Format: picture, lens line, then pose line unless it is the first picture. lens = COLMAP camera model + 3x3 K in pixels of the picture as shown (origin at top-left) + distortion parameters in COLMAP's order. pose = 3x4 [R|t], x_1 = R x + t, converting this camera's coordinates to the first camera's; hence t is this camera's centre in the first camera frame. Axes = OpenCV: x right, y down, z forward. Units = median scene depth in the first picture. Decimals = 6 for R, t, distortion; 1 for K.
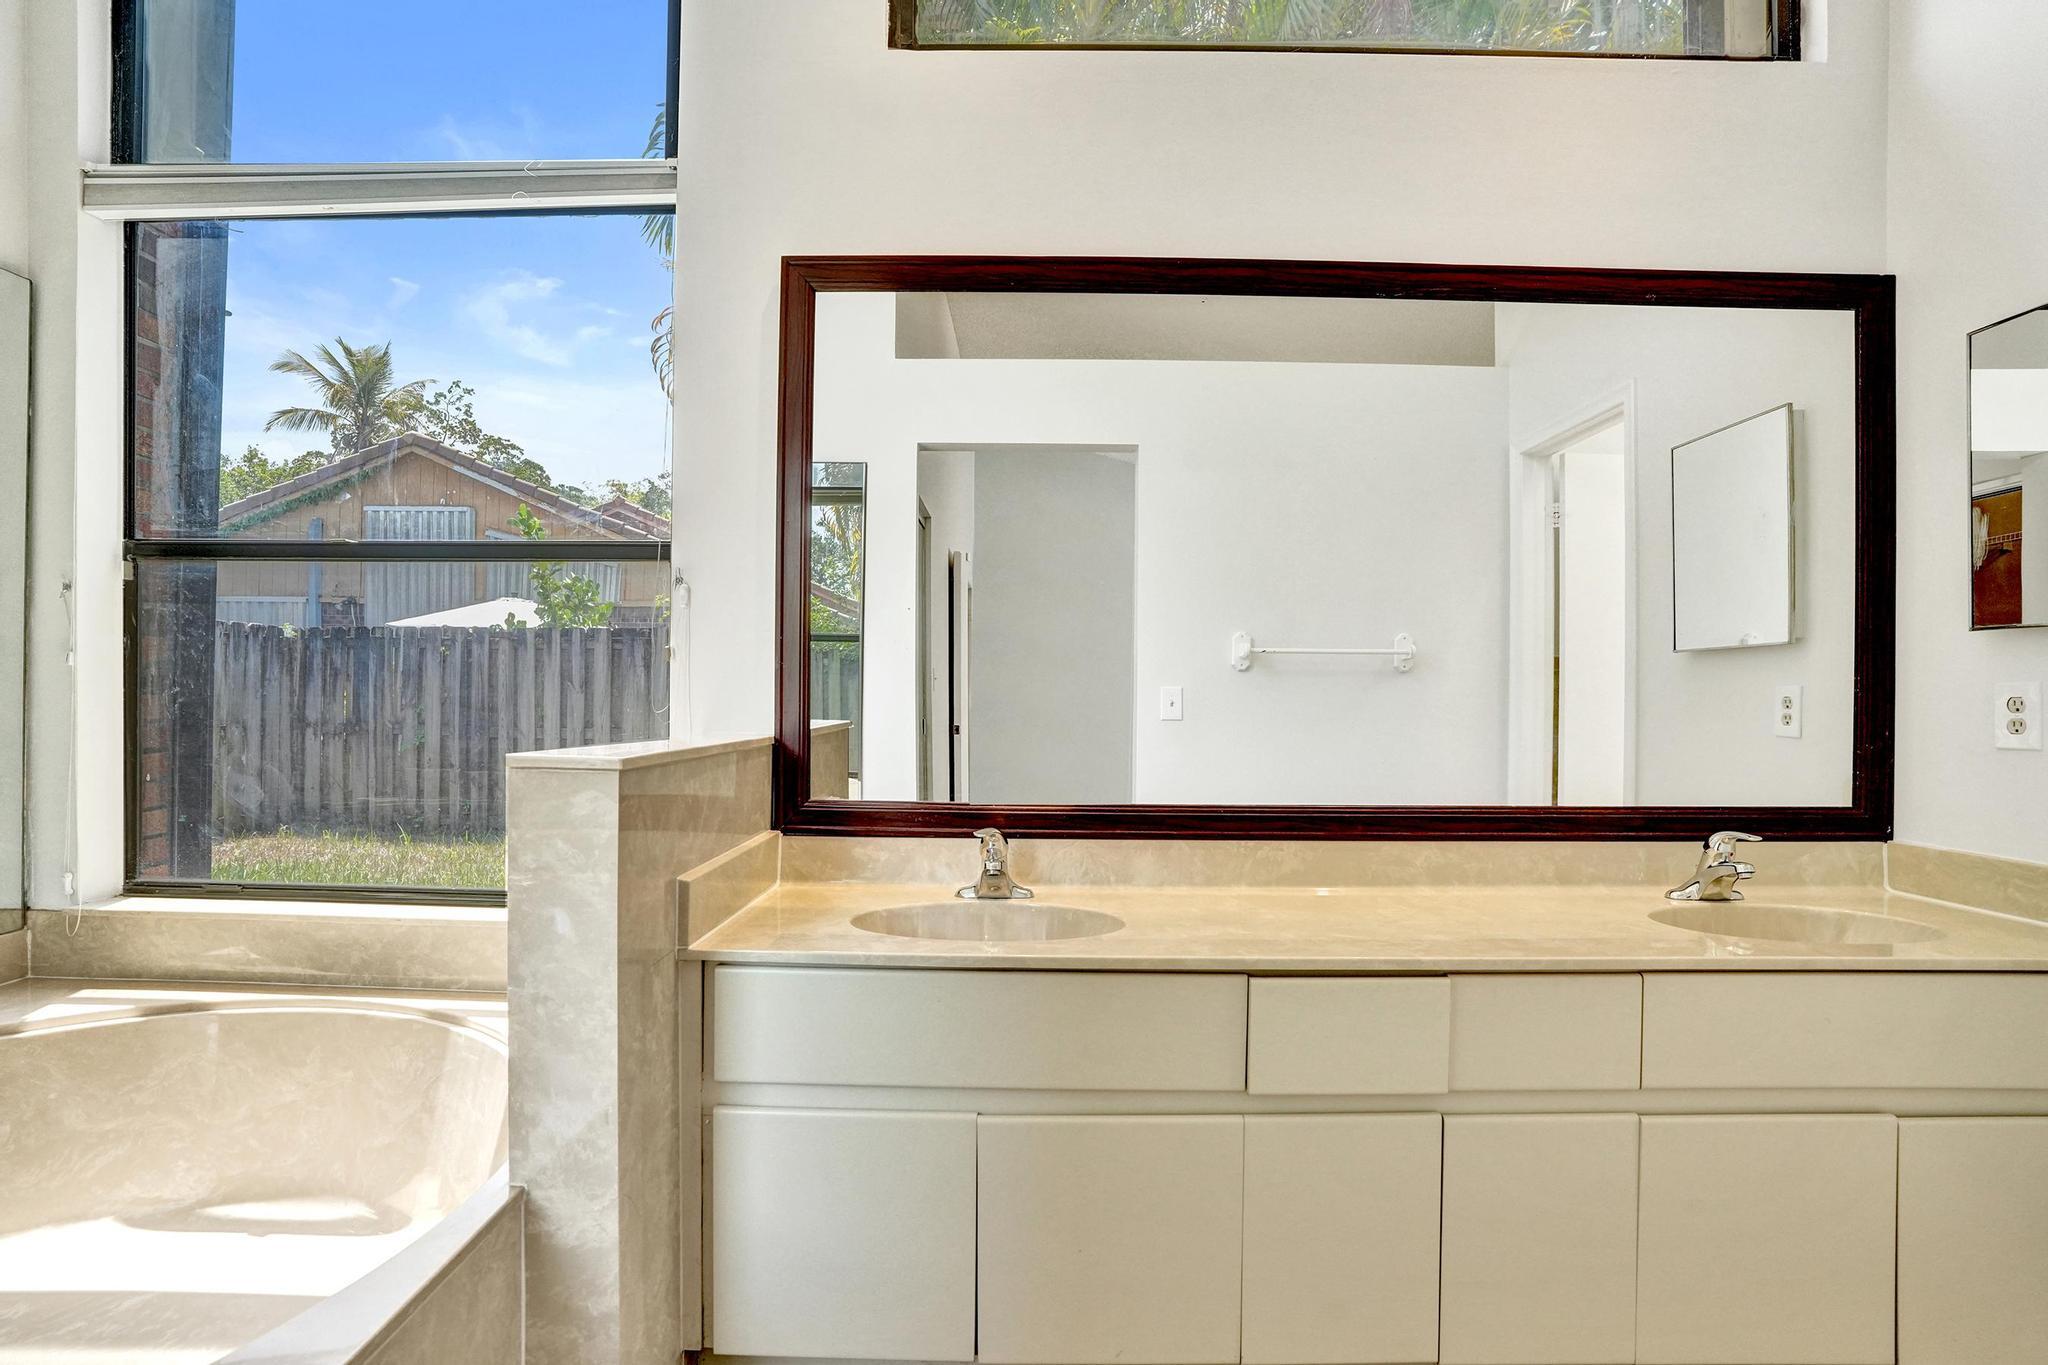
lens RADIAL K [[942.5, 0, 1014.6], [0, 942.5, 684.8], [0, 0, 1]] dist [-0.067447, 0.025897]
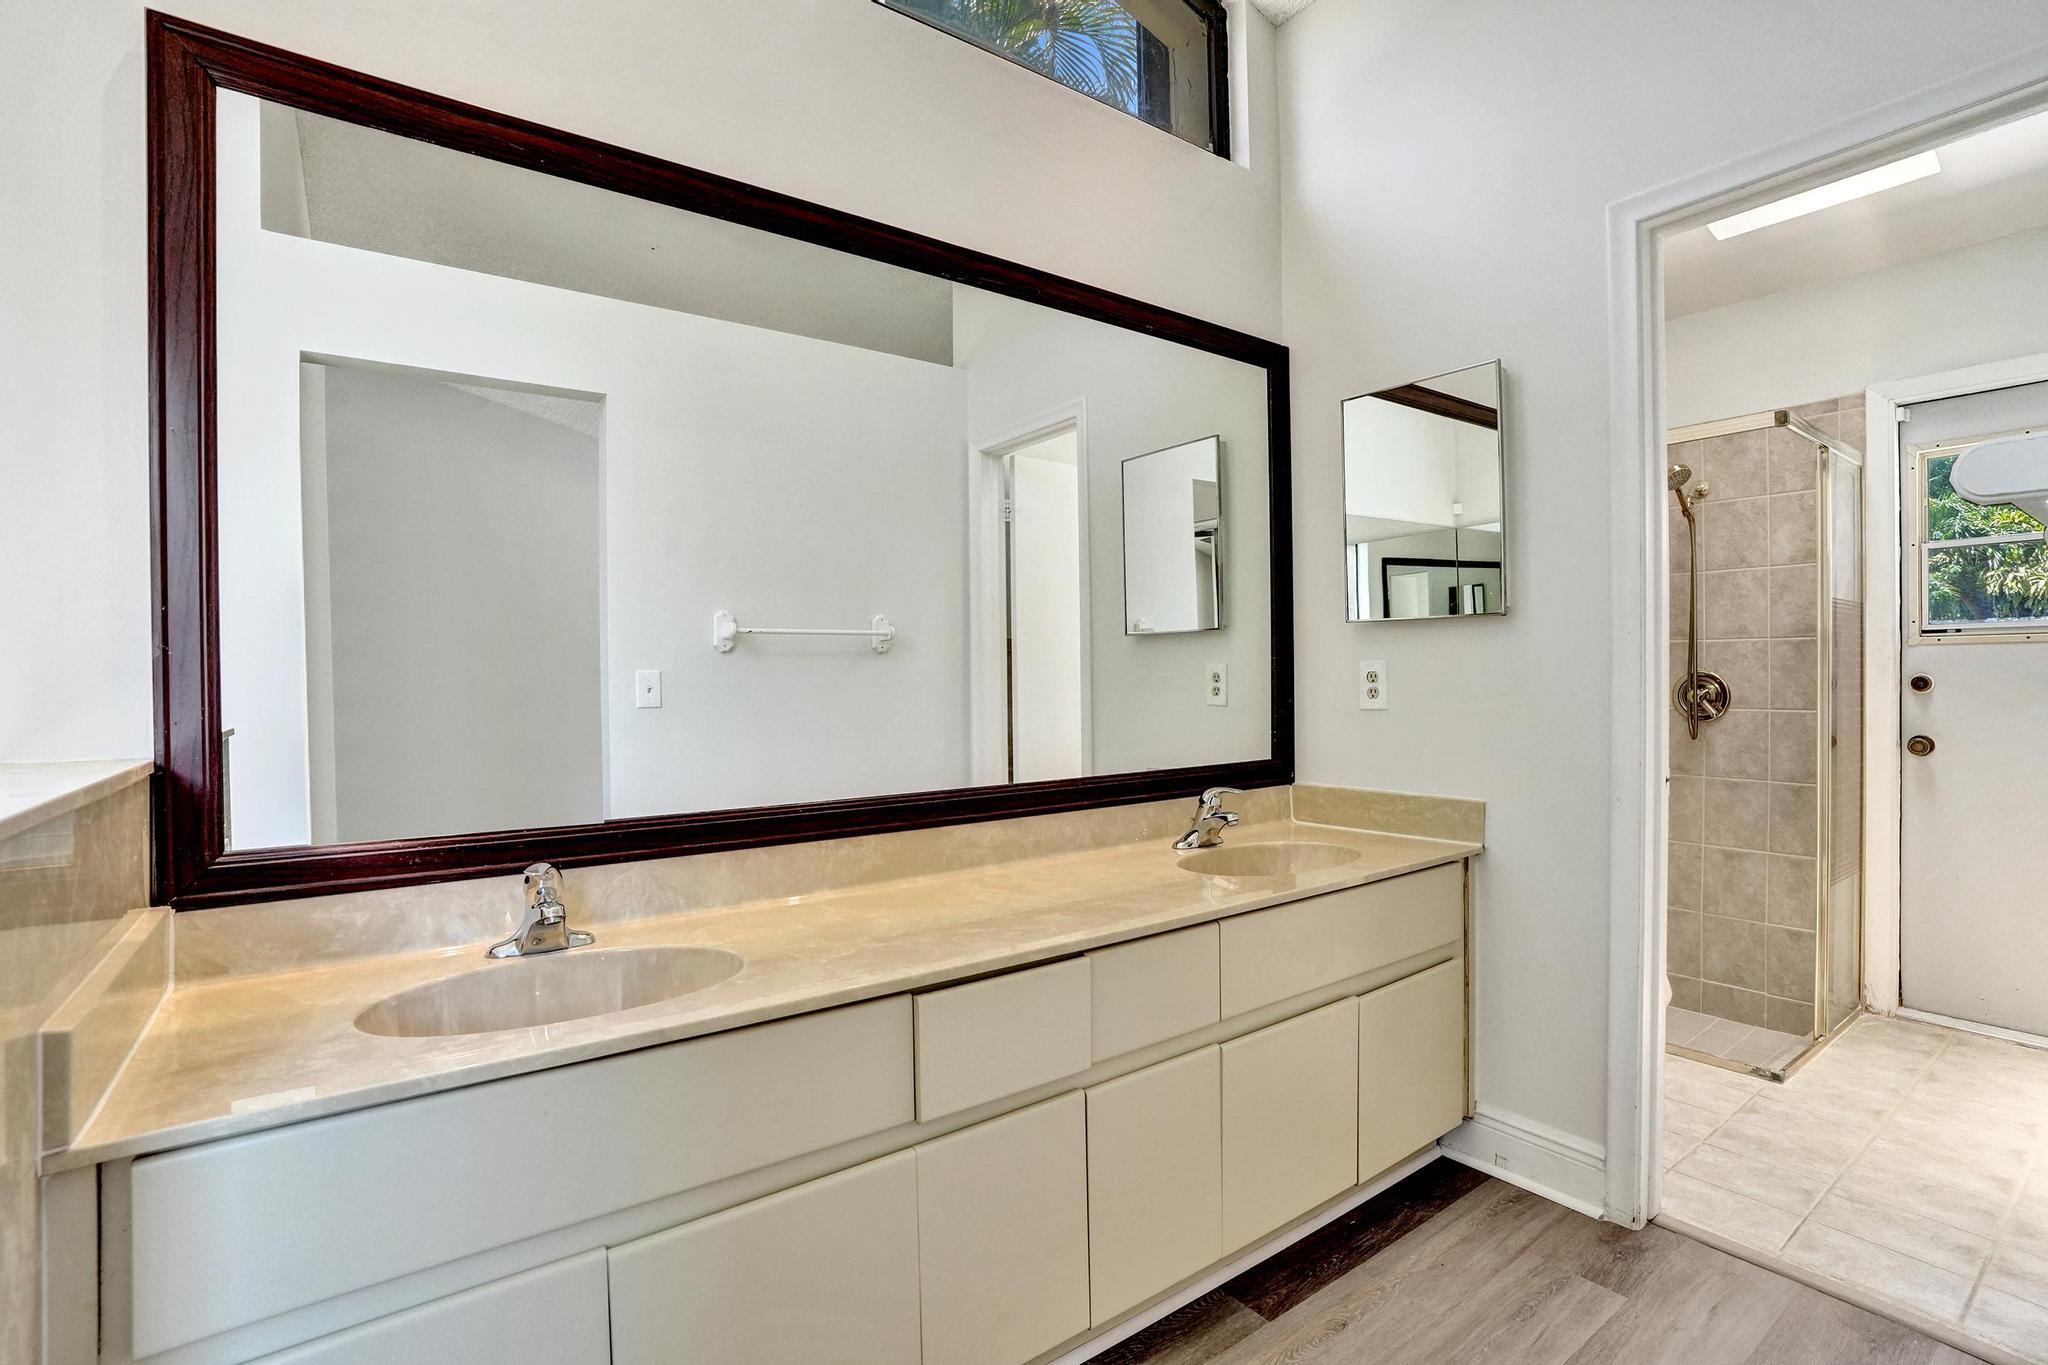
lens RADIAL K [[942.5, 0, 1014.6], [0, 942.5, 684.8], [0, 0, 1]] dist [-0.067447, 0.025897]
pose [[0.812336, -0.023913, 0.582699, -0.136218], [0.010873, 0.999606, 0.025865, -0.007750], [-0.583088, -0.014675, 0.812276, 0.148974]]
